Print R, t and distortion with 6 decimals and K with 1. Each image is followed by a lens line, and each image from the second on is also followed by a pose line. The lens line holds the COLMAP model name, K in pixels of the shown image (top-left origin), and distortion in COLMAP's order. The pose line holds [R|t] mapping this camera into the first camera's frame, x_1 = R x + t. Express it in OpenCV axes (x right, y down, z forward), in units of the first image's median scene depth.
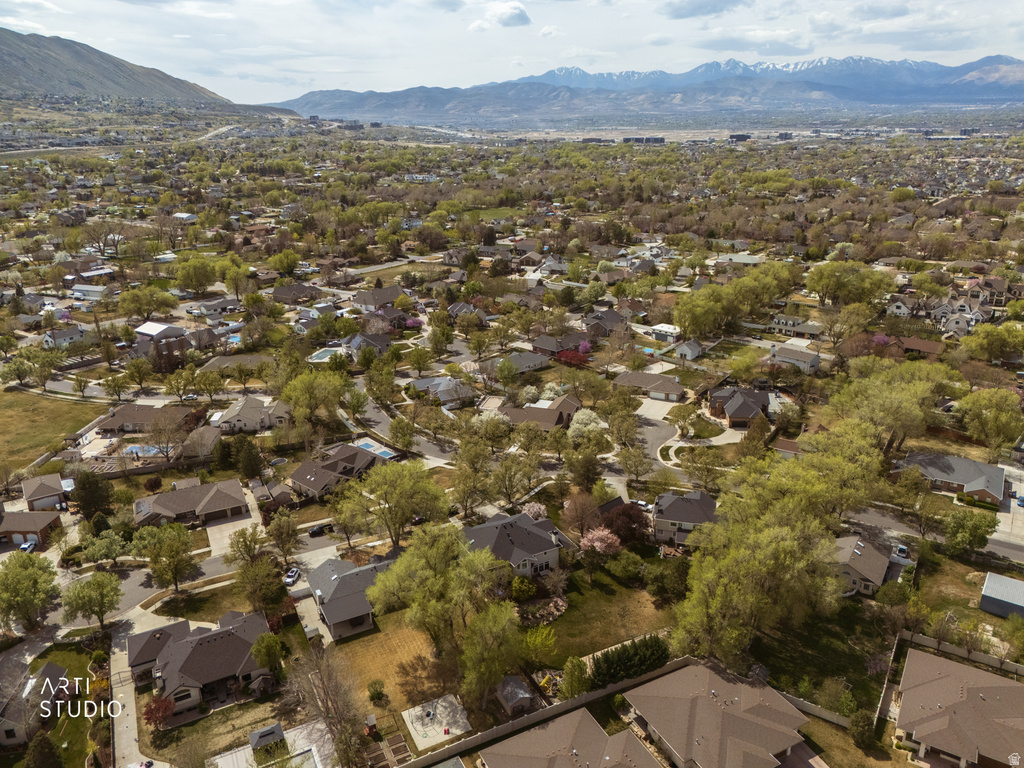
lens RADIAL K [[757.3, 0, 513.0], [0, 757.3, 383.7], [0, 0, 1]] dist [0.065975, -0.061774]
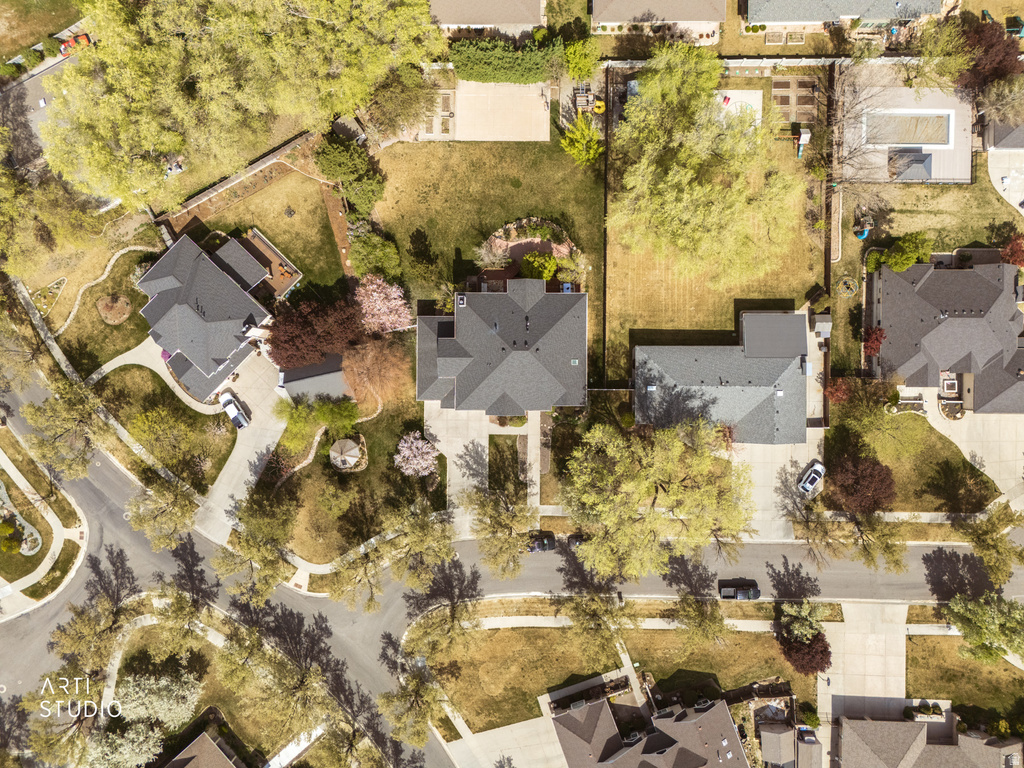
lens RADIAL K [[757.3, 0, 515.6], [0, 757.3, 388.2], [0, 0, 1]] dist [0.065975, -0.061774]
pose [[-0.886104, -0.463242, 0.015055, -0.026866], [0.169211, -0.293090, 0.940992, -0.409604], [-0.431495, 0.836364, 0.338094, 0.813563]]
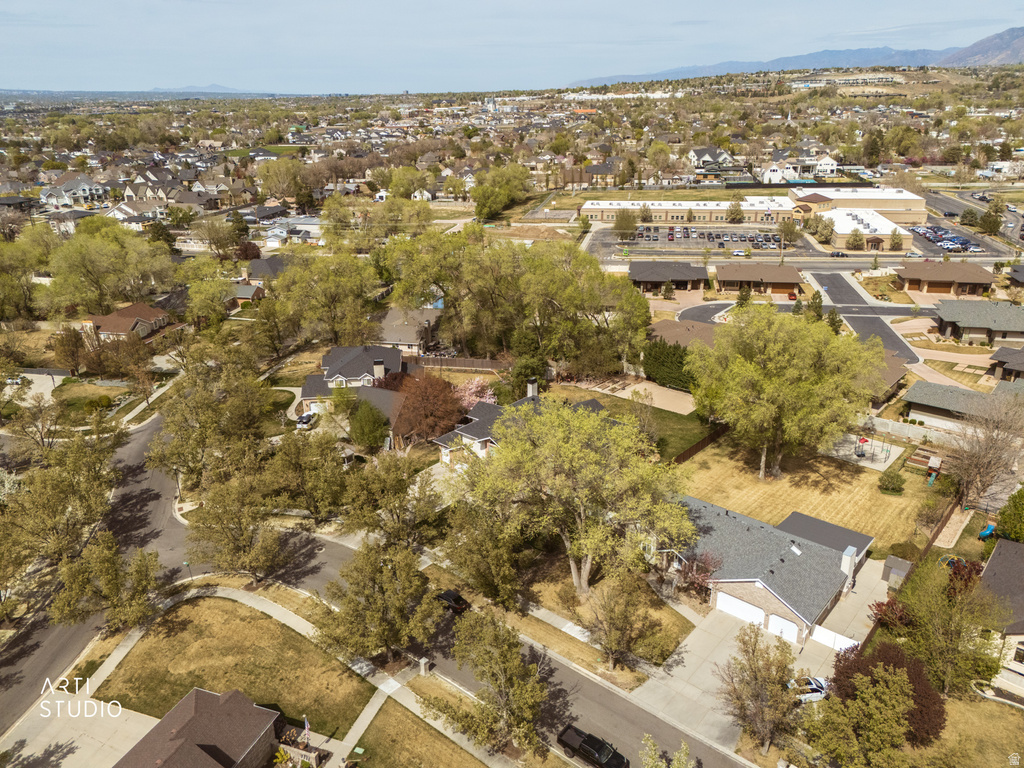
lens RADIAL K [[757.3, 0, 512.2], [0, 757.3, 379.1], [0, 0, 1]] dist [0.065975, -0.061774]
pose [[-0.371585, -0.322406, 0.870620, -0.513918], [0.315105, 0.838301, 0.444927, -0.117891], [-0.873289, 0.439665, -0.209909, 1.134229]]
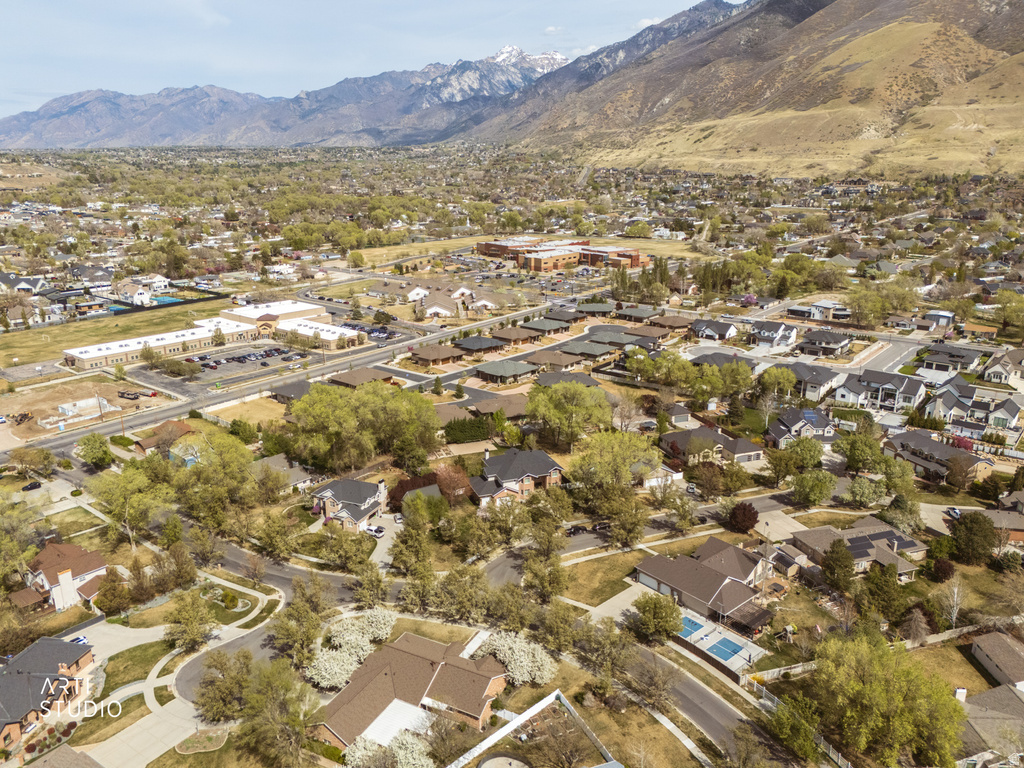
lens RADIAL K [[757.3, 0, 514.6], [0, 757.3, 385.7], [0, 0, 1]] dist [0.065975, -0.061774]
pose [[-0.994359, -0.030169, 0.101689, -0.114537], [0.034293, 0.815770, 0.577359, -0.624596], [-0.100374, 0.577589, -0.810133, 1.927136]]
